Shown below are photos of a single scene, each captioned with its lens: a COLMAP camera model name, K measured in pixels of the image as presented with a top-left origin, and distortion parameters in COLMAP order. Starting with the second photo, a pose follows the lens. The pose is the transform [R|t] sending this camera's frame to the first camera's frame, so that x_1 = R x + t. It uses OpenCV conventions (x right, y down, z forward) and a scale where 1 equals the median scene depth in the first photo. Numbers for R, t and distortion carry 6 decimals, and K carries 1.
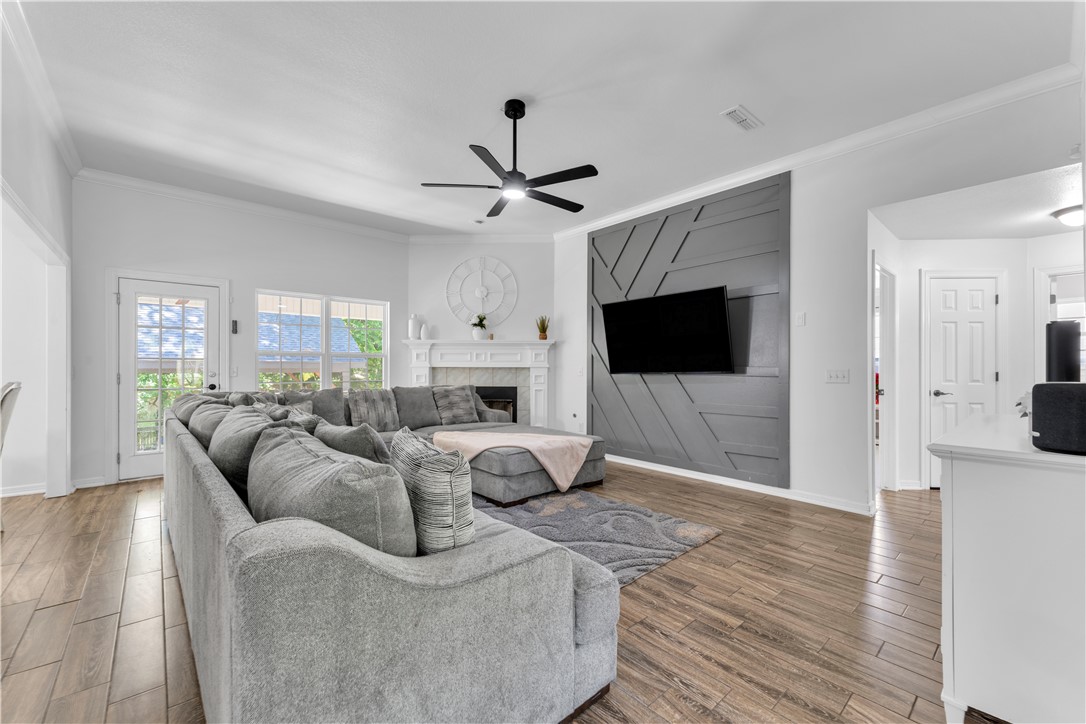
lens RADIAL K [[436.3, 0, 541.9], [0, 436.3, 366.5], [0, 0, 1]] dist [0.002502, 0.000004]
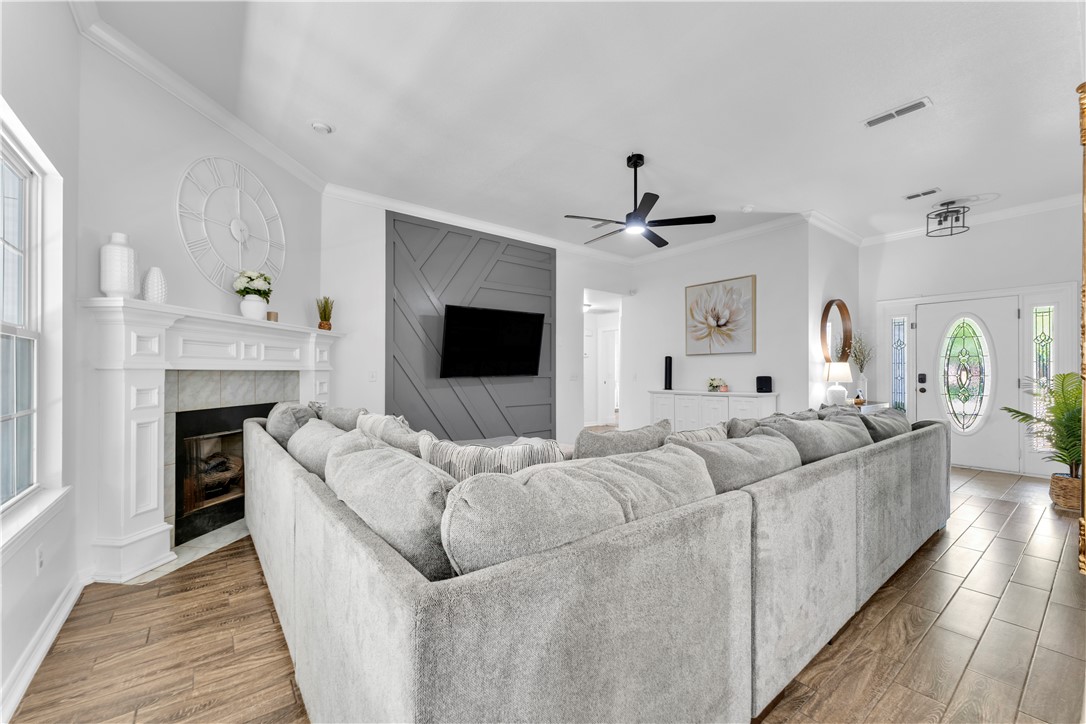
lens RADIAL K [[436.3, 0, 542.4], [0, 436.3, 366.9], [0, 0, 1]] dist [0.002502, 0.000004]
pose [[0.053746, 0.013241, 0.998467, -0.667551], [0.000971, 0.999911, -0.013313, 0.005247], [-0.998554, 0.001685, 0.053728, 0.623716]]
